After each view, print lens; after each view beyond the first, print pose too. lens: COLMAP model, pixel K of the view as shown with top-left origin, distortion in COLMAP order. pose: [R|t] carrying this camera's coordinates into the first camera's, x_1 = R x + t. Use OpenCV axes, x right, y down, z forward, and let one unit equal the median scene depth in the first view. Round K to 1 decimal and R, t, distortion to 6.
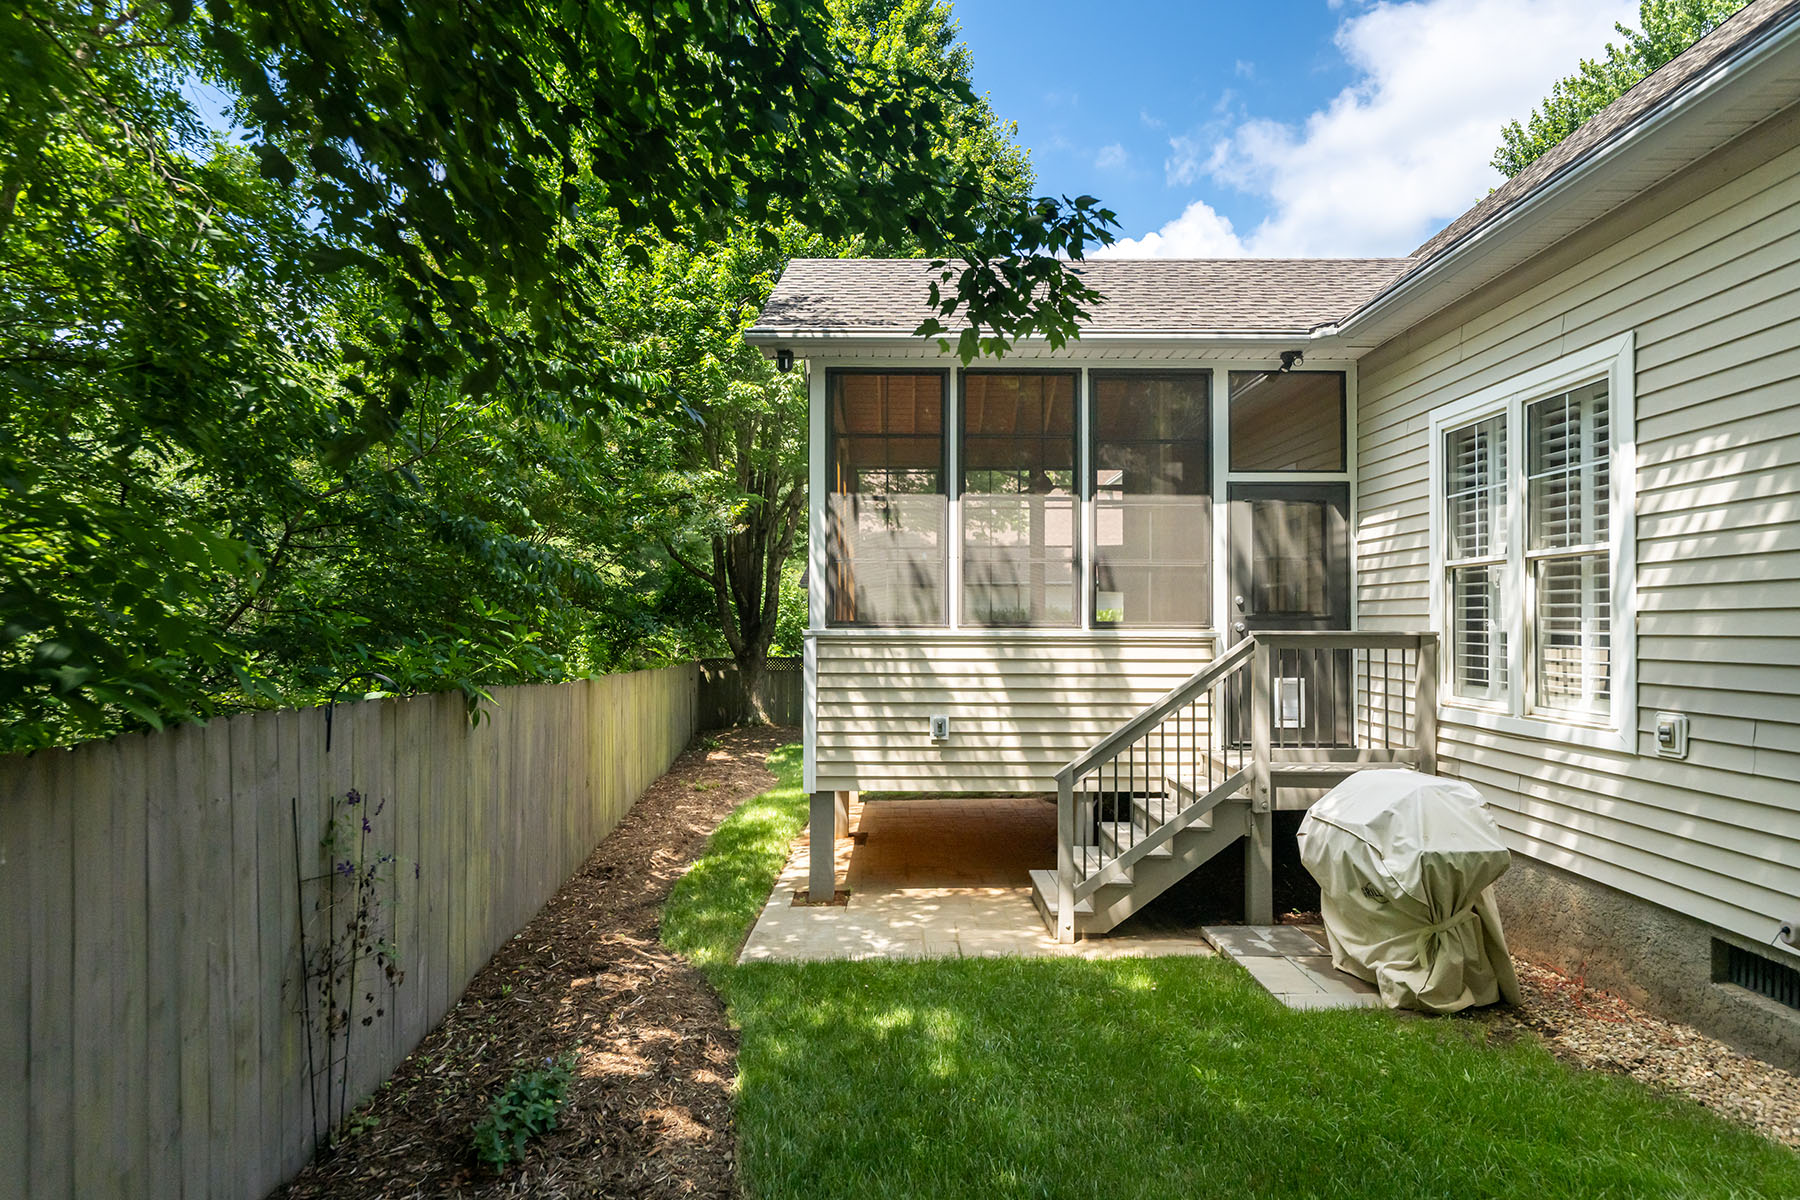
lens RADIAL K [[990.9, 0, 904.3], [0, 990.9, 612.0], [0, 0, 1]] dist [-0.000138, -0.000497]
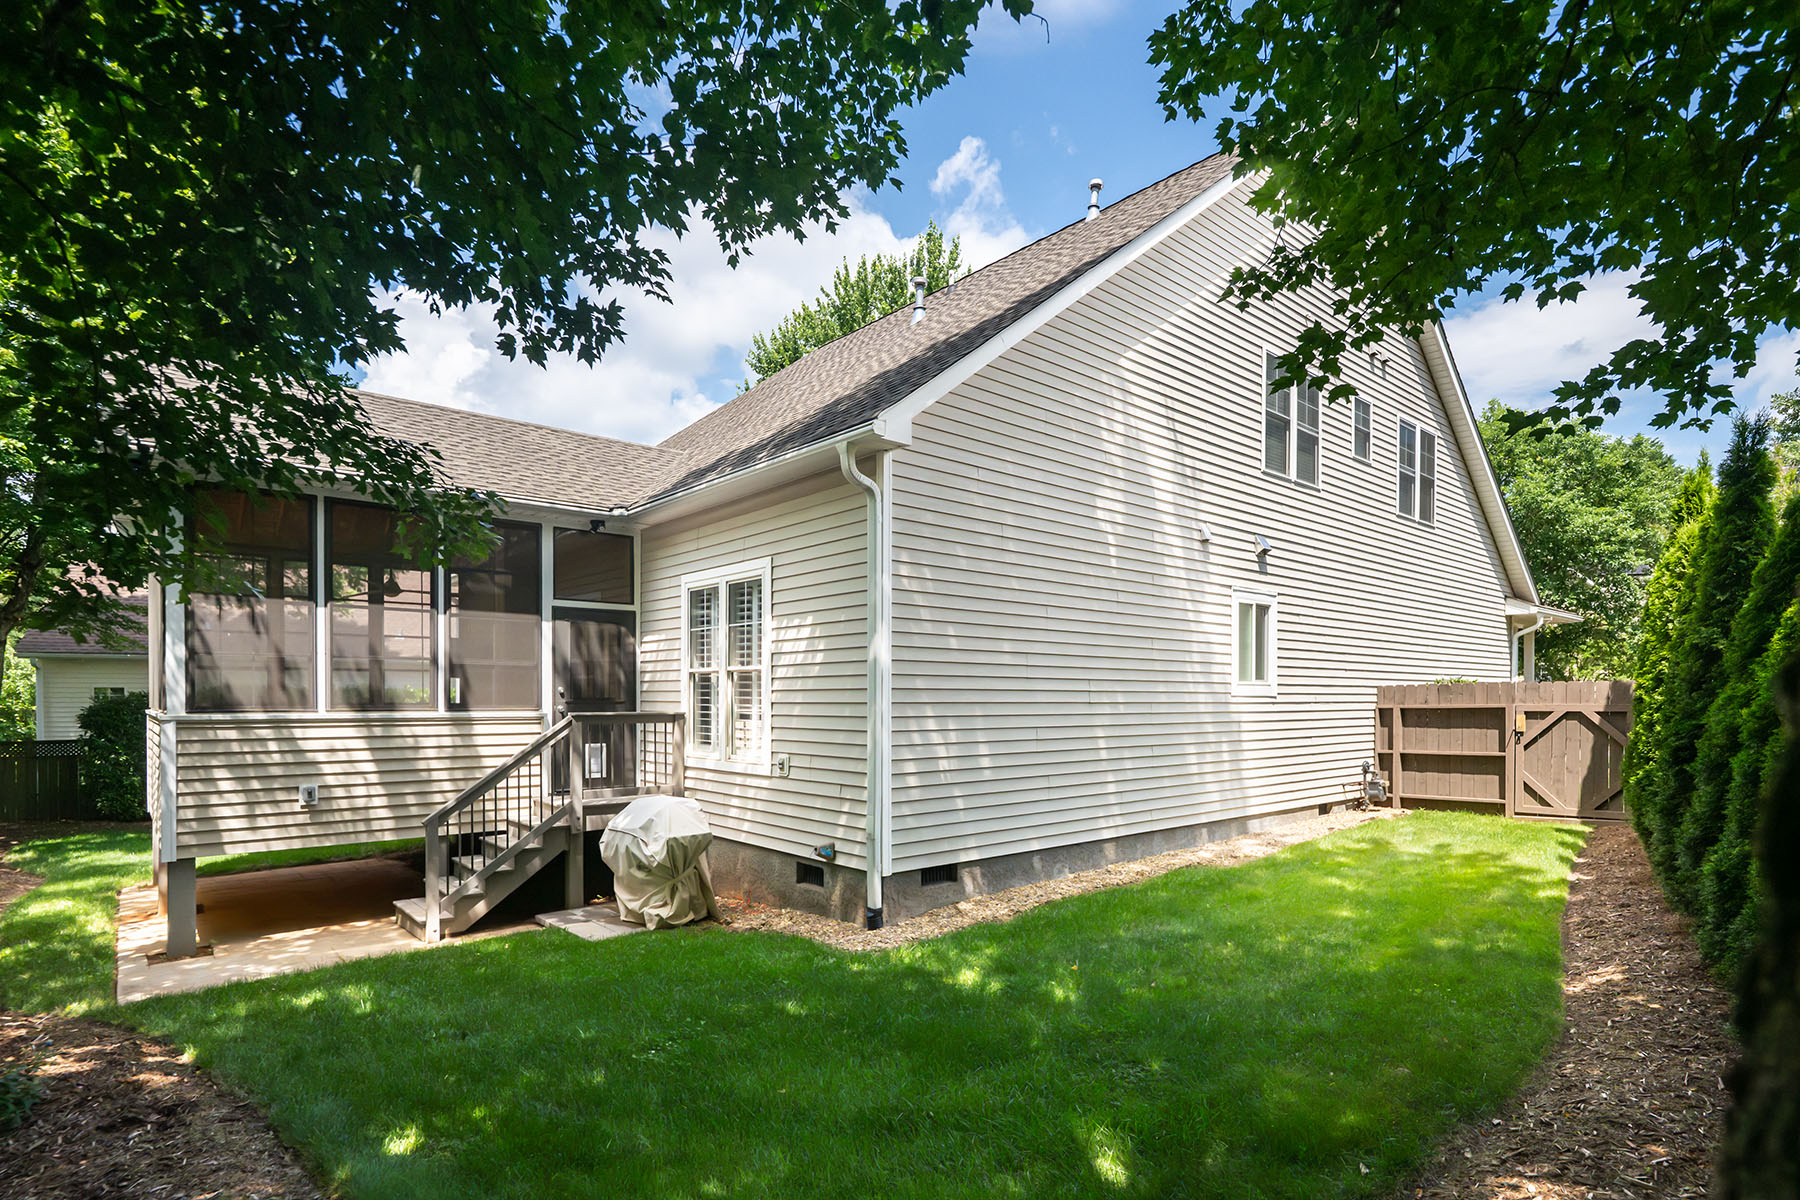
lens RADIAL K [[890.1, 0, 905.4], [0, 890.1, 699.4], [0, 0, 1]] dist [0.001858, 0.000492]
pose [[0.763583, -0.002136, 0.645706, -0.128340], [-0.006655, 0.999915, 0.011177, -0.019204], [-0.645675, -0.012832, 0.763505, -0.345680]]
